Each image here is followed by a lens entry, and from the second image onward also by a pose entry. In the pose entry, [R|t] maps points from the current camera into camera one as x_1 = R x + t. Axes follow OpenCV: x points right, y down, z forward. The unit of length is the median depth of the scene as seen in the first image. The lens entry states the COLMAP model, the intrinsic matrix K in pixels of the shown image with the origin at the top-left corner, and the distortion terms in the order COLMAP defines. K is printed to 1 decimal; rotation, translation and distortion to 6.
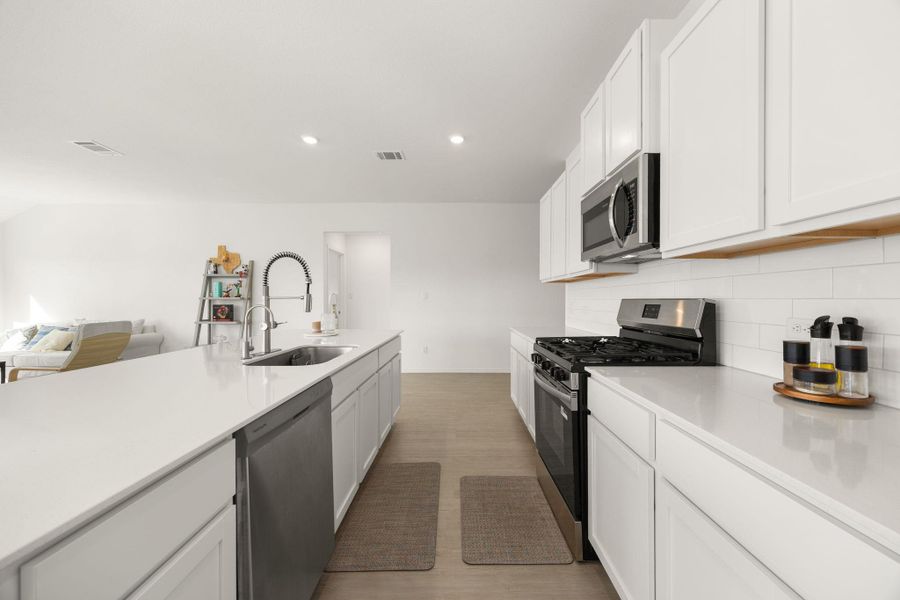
lens RADIAL K [[344.9, 0, 451.8], [0, 344.9, 303.6], [0, 0, 1]] dist [0.003657, 0.000336]
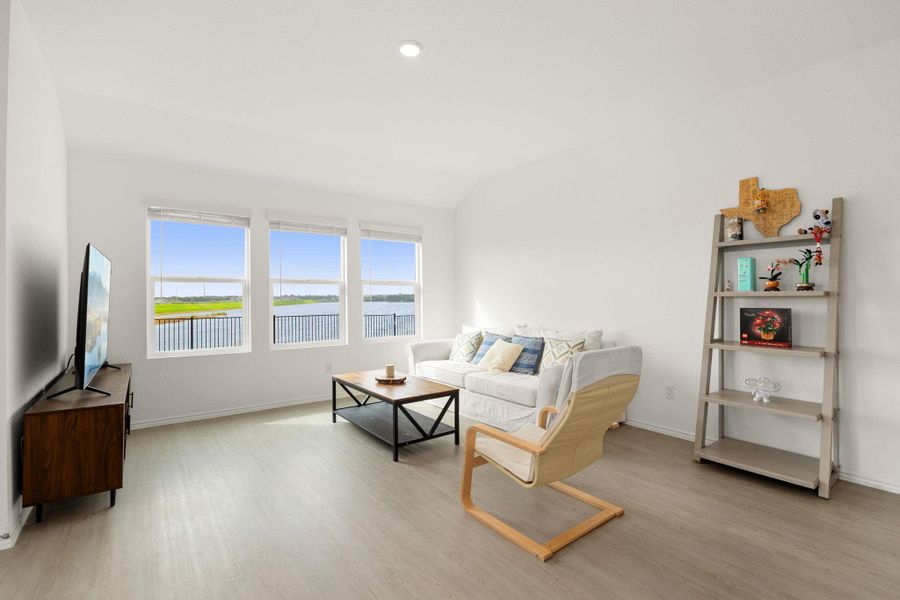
lens RADIAL K [[421.8, 0, 450.3], [0, 421.8, 299.8], [0, 0, 1]] dist [0.002548, 0.000191]
pose [[0.612247, 0.003018, -0.790661, -0.522166], [-0.009385, 0.999950, -0.003450, -0.002116], [0.790611, 0.009533, 0.612244, 0.389646]]
